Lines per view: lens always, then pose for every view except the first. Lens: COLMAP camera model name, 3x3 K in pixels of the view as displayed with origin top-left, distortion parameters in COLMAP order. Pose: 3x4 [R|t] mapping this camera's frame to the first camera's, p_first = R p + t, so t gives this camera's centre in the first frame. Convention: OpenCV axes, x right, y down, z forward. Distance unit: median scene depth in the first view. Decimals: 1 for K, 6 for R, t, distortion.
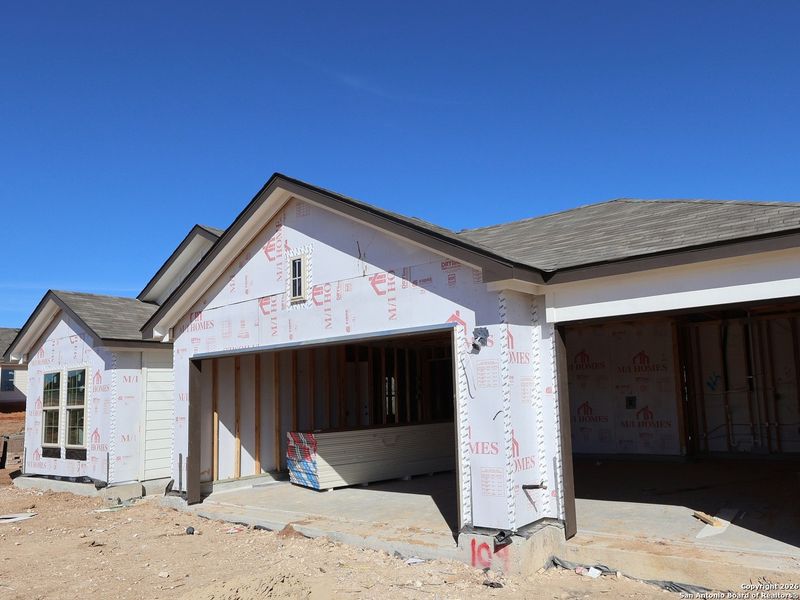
lens RADIAL K [[566.6, 0, 405.5], [0, 566.6, 335.3], [0, 0, 1]] dist [-0.000172, -0.000781]
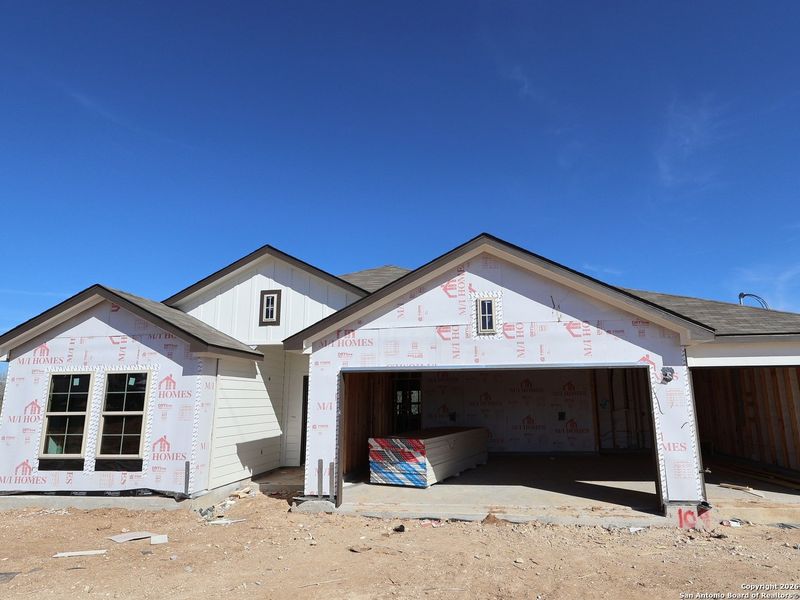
lens RADIAL K [[457.6, 0, 403.3], [0, 457.6, 315.3], [0, 0, 1]] dist [-0.002374, -0.001278]
pose [[0.881852, 0.113898, 0.457563, -0.791996], [-0.071330, 0.991444, -0.109321, 0.024747], [-0.466099, 0.063767, 0.882431, 0.167209]]
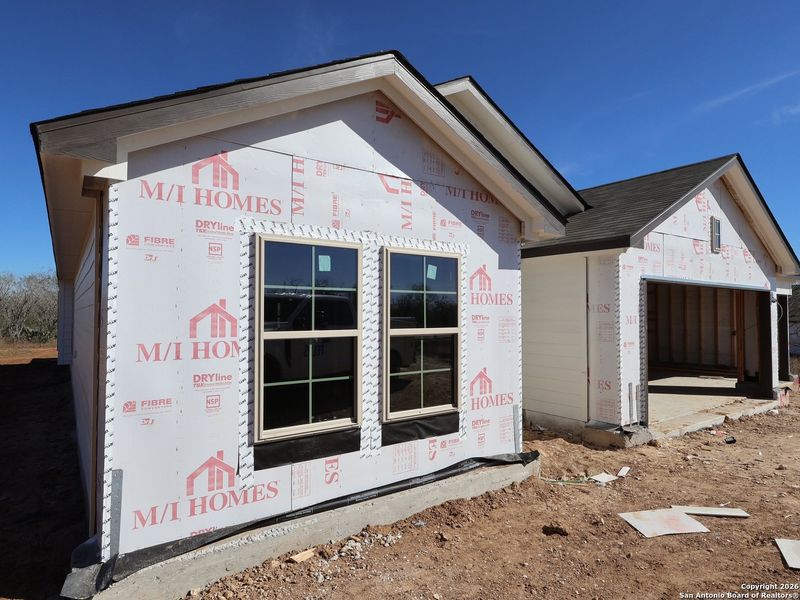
lens RADIAL K [[599.7, 0, 413.3], [0, 599.7, 300.8], [0, 0, 1]] dist [-0.004833, -0.003551]
pose [[0.179756, 0.061506, 0.981787, -1.602433], [-0.110876, 0.992950, -0.041905, 0.181557], [-0.977443, -0.101324, 0.185308, 1.350224]]
